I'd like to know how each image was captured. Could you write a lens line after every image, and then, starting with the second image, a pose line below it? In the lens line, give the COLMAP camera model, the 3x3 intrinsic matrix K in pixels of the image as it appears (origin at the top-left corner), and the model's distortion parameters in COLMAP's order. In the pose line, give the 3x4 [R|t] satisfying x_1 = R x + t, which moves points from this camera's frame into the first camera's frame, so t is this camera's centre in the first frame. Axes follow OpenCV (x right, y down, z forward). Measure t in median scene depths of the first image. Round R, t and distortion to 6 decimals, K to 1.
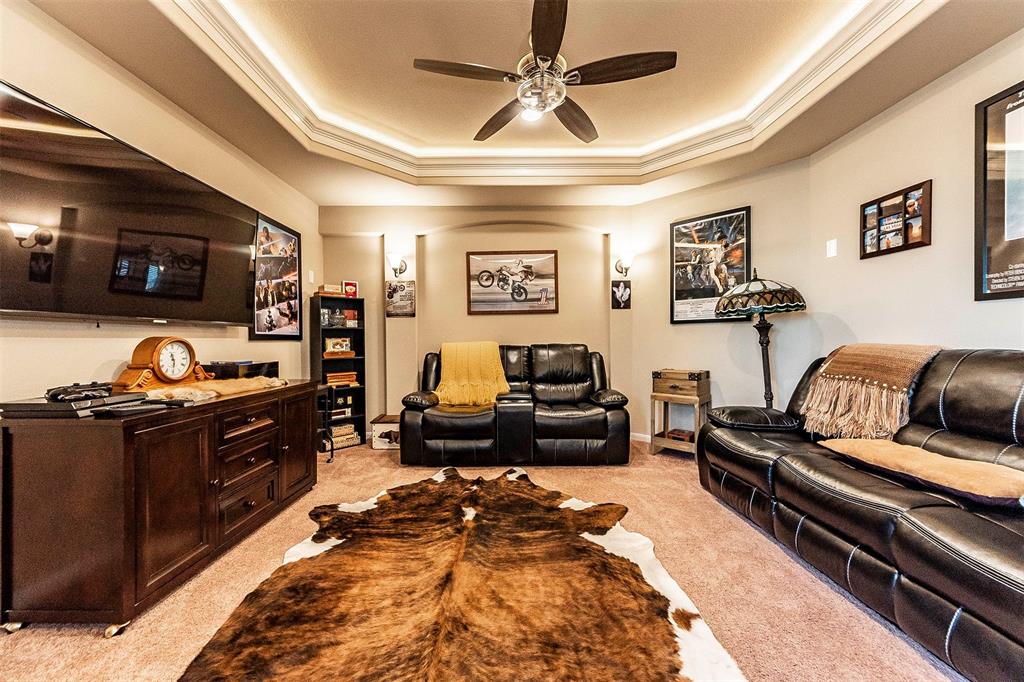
lens RADIAL K [[371.6, 0, 509.3], [0, 371.6, 344.6], [0, 0, 1]] dist [-0.002393, 0.000531]
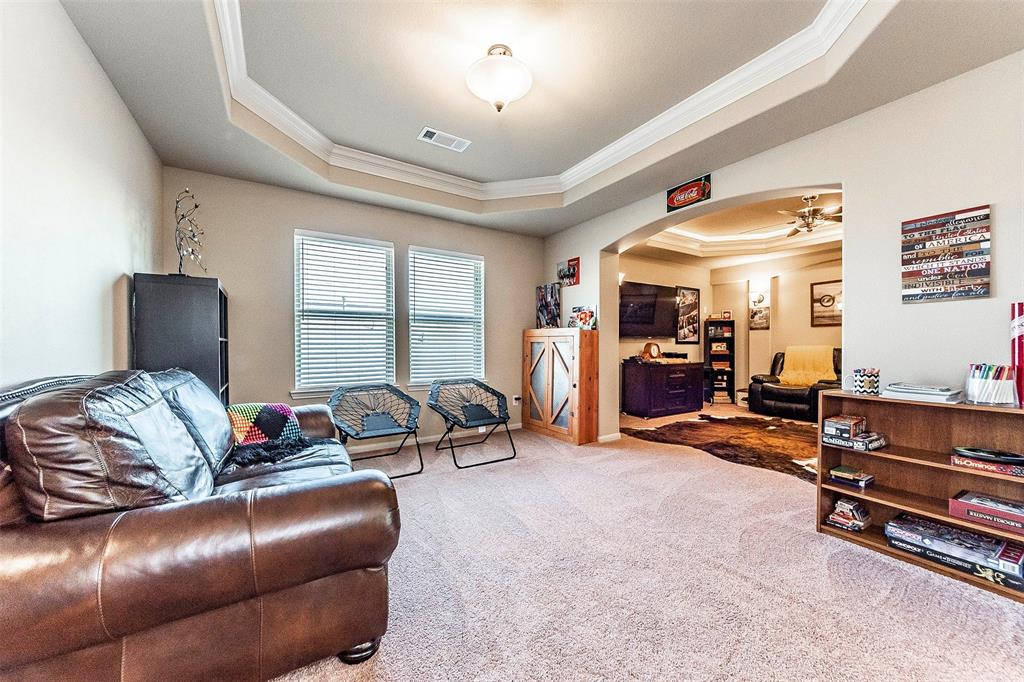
lens RADIAL K [[371.6, 0, 511.7], [0, 371.6, 346.9], [0, 0, 1]] dist [-0.002393, 0.000531]
pose [[0.533752, 0.012594, -0.845547, 0.568098], [-0.012838, 0.999895, 0.006788, 0.003450], [0.845543, 0.007232, 0.533858, -0.879406]]
